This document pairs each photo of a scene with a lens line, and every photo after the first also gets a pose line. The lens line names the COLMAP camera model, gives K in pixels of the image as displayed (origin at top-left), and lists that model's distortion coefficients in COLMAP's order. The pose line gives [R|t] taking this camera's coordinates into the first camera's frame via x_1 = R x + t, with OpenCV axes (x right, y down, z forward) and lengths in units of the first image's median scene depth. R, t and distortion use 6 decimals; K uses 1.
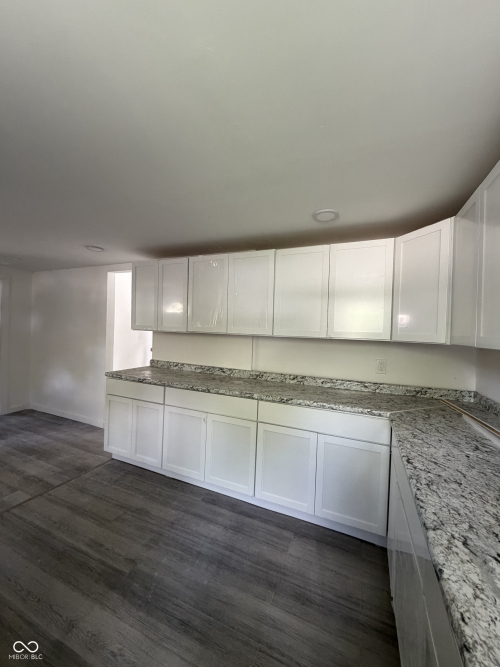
lens RADIAL K [[266.0, 0, 247.2], [0, 266.0, 332.8], [0, 0, 1]] dist [-0.000112, 0.000310]
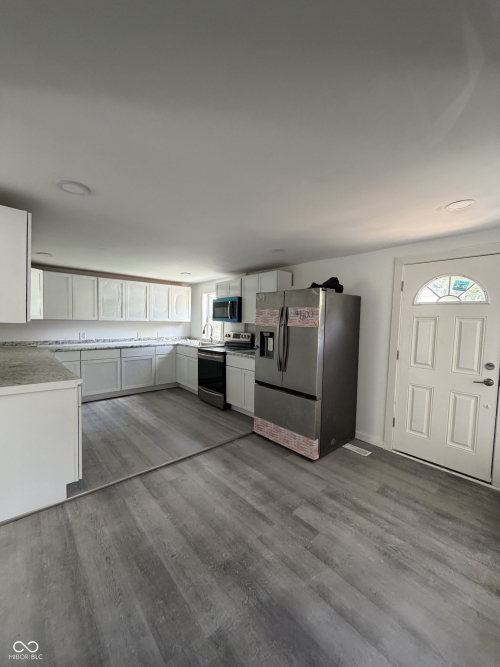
lens RADIAL K [[266.0, 0, 250.1], [0, 266.0, 335.5], [0, 0, 1]] dist [-0.000112, 0.000310]
pose [[-0.910751, -0.078663, 0.405395, -2.020153], [-0.051471, 0.995658, 0.077563, -0.096975], [-0.409736, 0.049775, -0.910845, 2.365173]]
